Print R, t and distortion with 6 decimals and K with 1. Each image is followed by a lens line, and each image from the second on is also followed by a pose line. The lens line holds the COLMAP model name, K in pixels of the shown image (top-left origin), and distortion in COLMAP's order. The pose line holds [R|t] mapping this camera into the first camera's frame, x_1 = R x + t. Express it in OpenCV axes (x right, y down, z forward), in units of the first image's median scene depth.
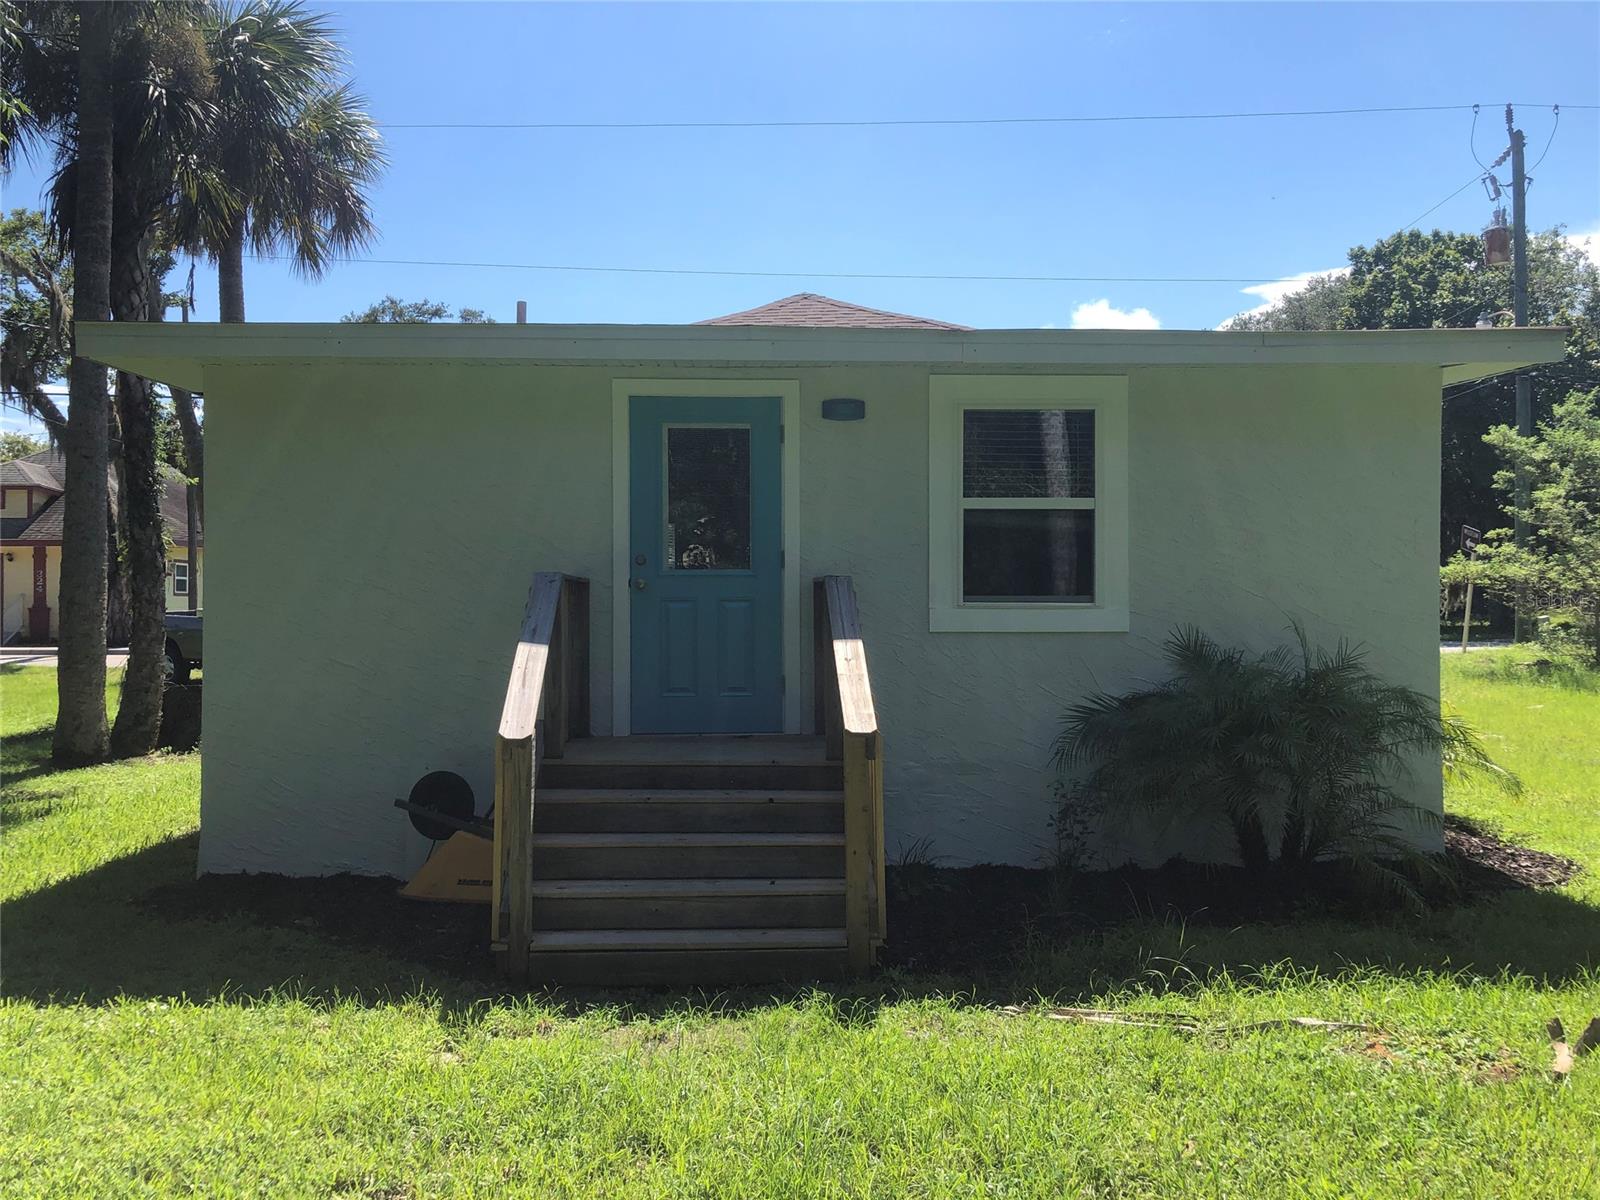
lens RADIAL K [[1321.5, 0, 800.0], [0, 1321.5, 600.0], [0, 0, 1]] dist [0.045256, -0.054408]
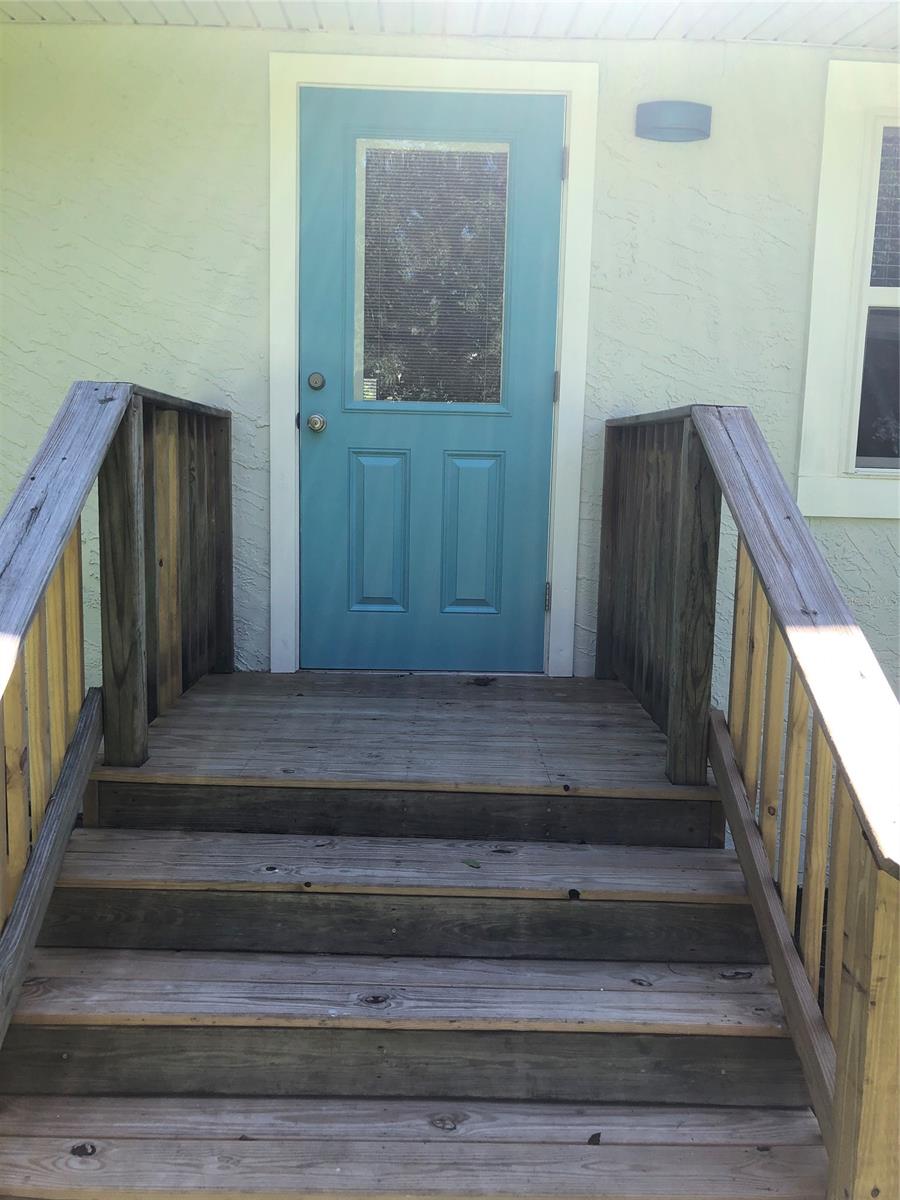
lens RADIAL K [[991.1, 0, 441.8], [0, 991.1, 596.9], [0, 0, 1]] dist [0.045256, -0.054408]
pose [[0.999324, 0.031552, -0.018851, -0.052561], [-0.028629, 0.989864, 0.139106, 0.001944], [0.023049, -0.138472, 0.990098, 0.543143]]
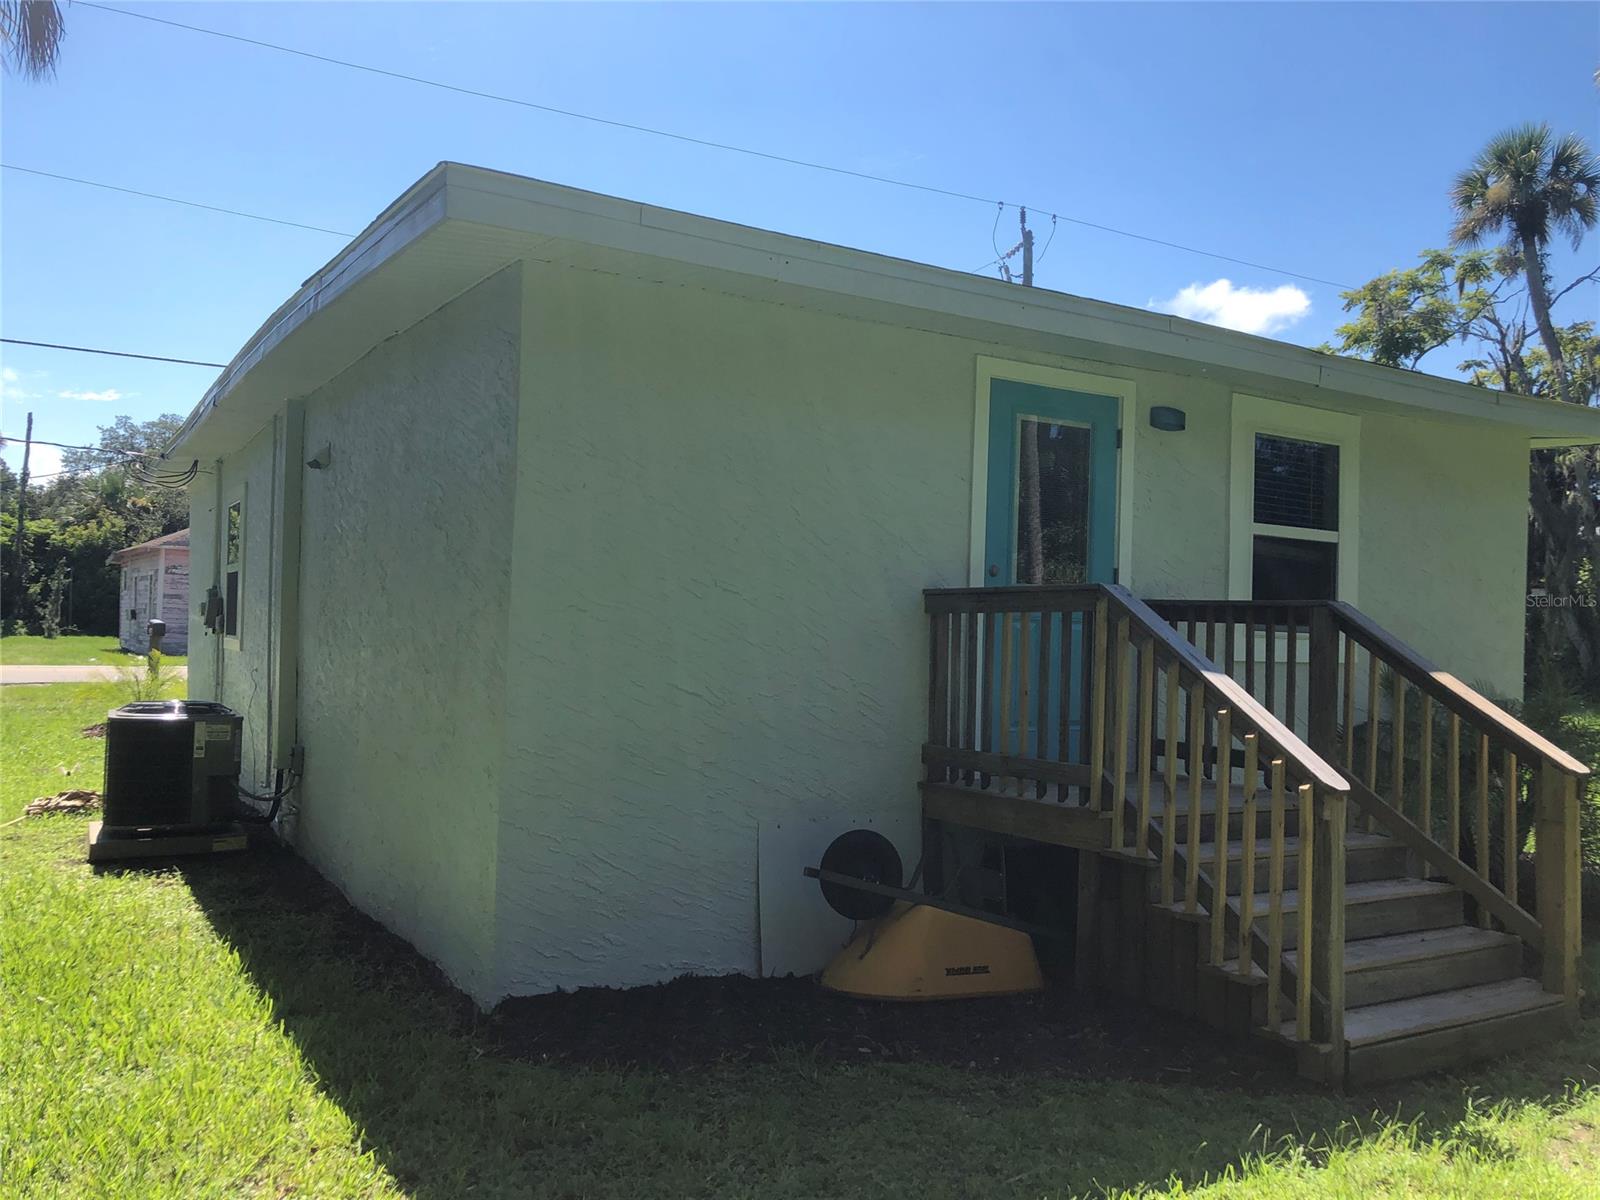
lens RADIAL K [[1337.8, 0, 818.9], [0, 1337.8, 585.1], [0, 0, 1]] dist [0.026757, 0.004763]
pose [[0.854987, 0.046030, 0.516603, -0.658926], [-0.031491, 0.998823, -0.036877, 0.015095], [-0.517692, 0.015261, 0.855431, 0.322785]]
